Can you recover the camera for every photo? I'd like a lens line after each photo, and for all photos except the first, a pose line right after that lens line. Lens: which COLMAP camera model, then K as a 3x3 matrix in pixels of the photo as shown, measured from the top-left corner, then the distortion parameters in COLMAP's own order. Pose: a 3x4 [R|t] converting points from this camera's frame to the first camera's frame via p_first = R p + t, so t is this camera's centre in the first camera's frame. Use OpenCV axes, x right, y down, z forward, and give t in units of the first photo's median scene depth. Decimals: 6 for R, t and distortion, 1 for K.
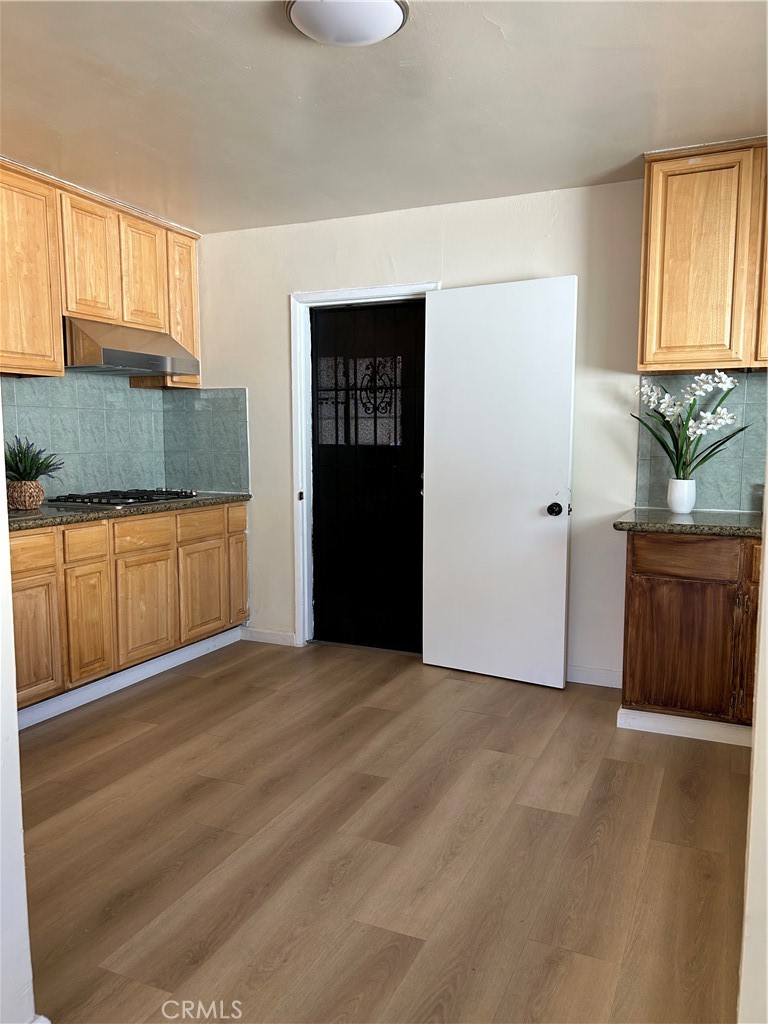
lens RADIAL K [[764.1, 0, 376.1], [0, 764.1, 514.0], [0, 0, 1]] dist [0.016881, -0.004885]
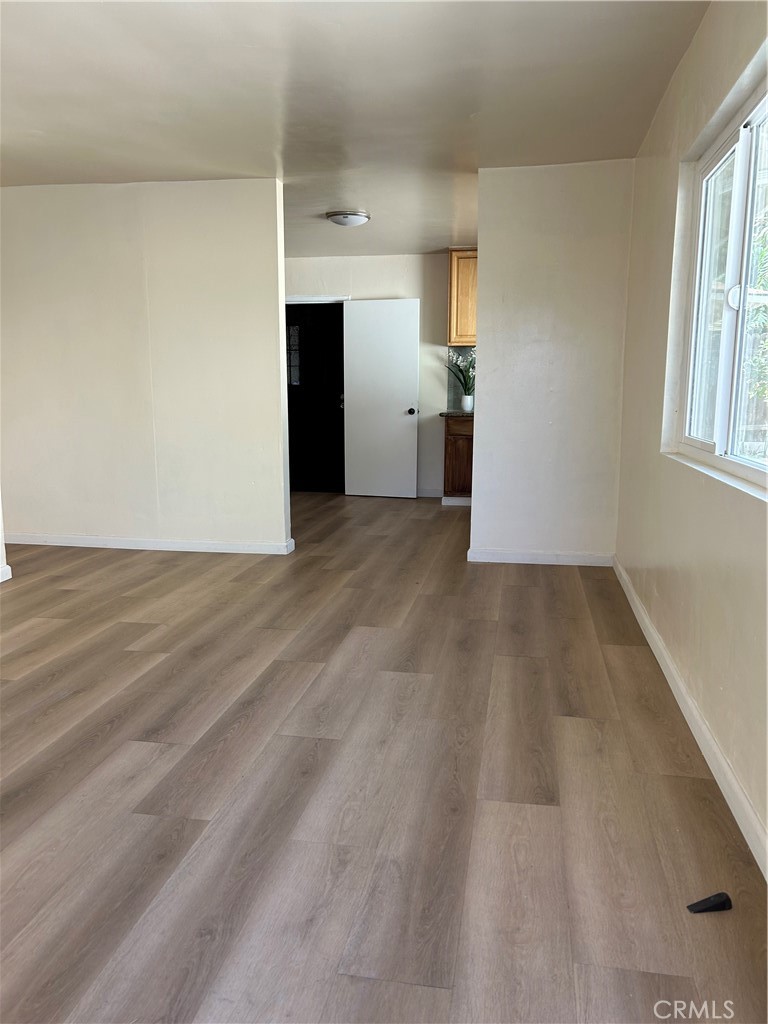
lens RADIAL K [[764.1, 0, 389.0], [0, 764.1, 516.5], [0, 0, 1]] dist [0.016881, -0.004885]
pose [[0.967388, -0.039861, 0.250145, -0.381675], [0.024307, 0.997591, 0.064964, 0.152570], [-0.252132, -0.056765, 0.966026, -1.081815]]
